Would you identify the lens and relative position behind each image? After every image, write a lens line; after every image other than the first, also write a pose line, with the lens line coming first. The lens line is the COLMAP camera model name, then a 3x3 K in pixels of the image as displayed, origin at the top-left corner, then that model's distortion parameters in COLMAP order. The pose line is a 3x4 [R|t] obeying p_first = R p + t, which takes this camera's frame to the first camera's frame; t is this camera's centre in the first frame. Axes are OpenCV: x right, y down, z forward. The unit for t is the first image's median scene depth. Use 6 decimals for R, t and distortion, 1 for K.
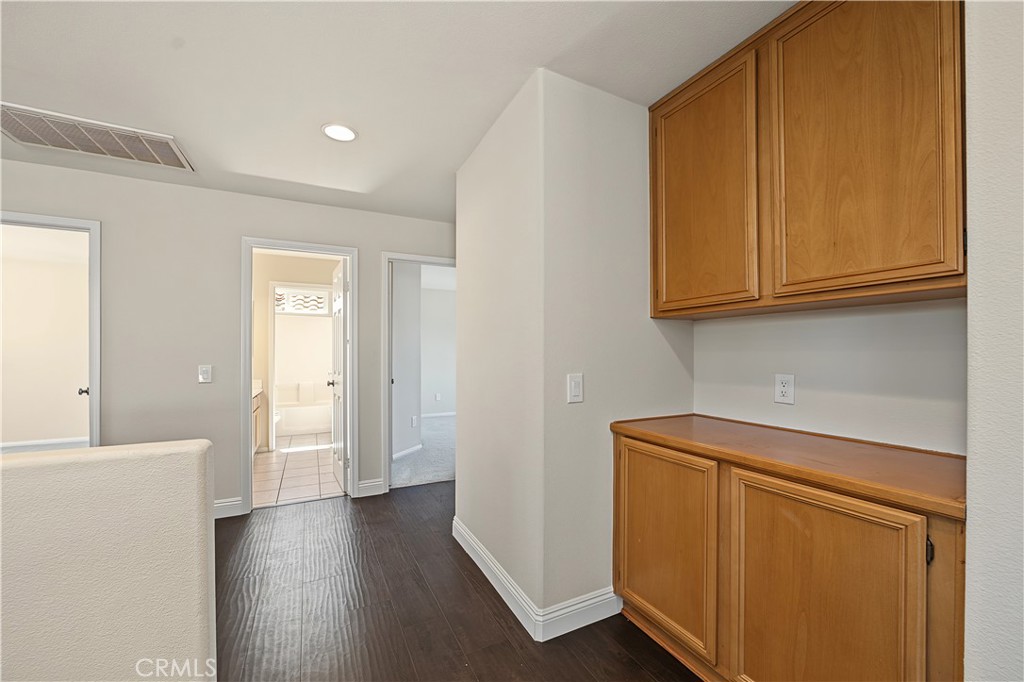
lens RADIAL K [[412.7, 0, 518.4], [0, 412.7, 357.4], [0, 0, 1]] dist [-0.025810, 0.005679]
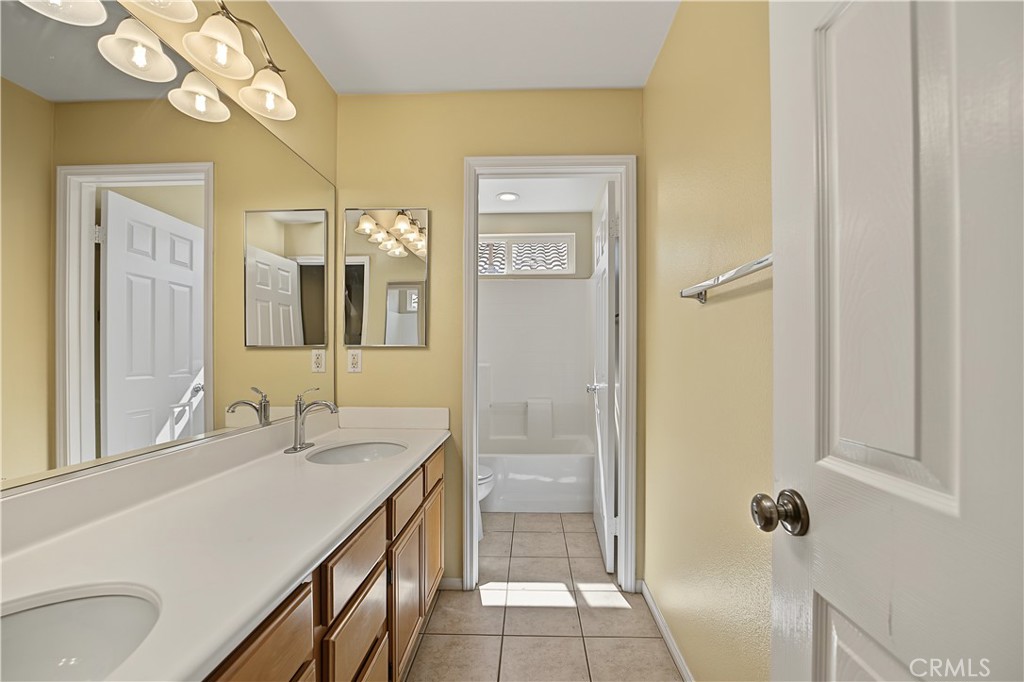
lens RADIAL K [[412.7, 0, 518.4], [0, 412.7, 357.4], [0, 0, 1]] dist [-0.025810, 0.005679]
pose [[0.882897, -0.001079, -0.469565, -0.379414], [-0.000044, 0.999997, -0.002381, 0.009520], [0.469566, 0.002123, 0.882895, 0.677263]]
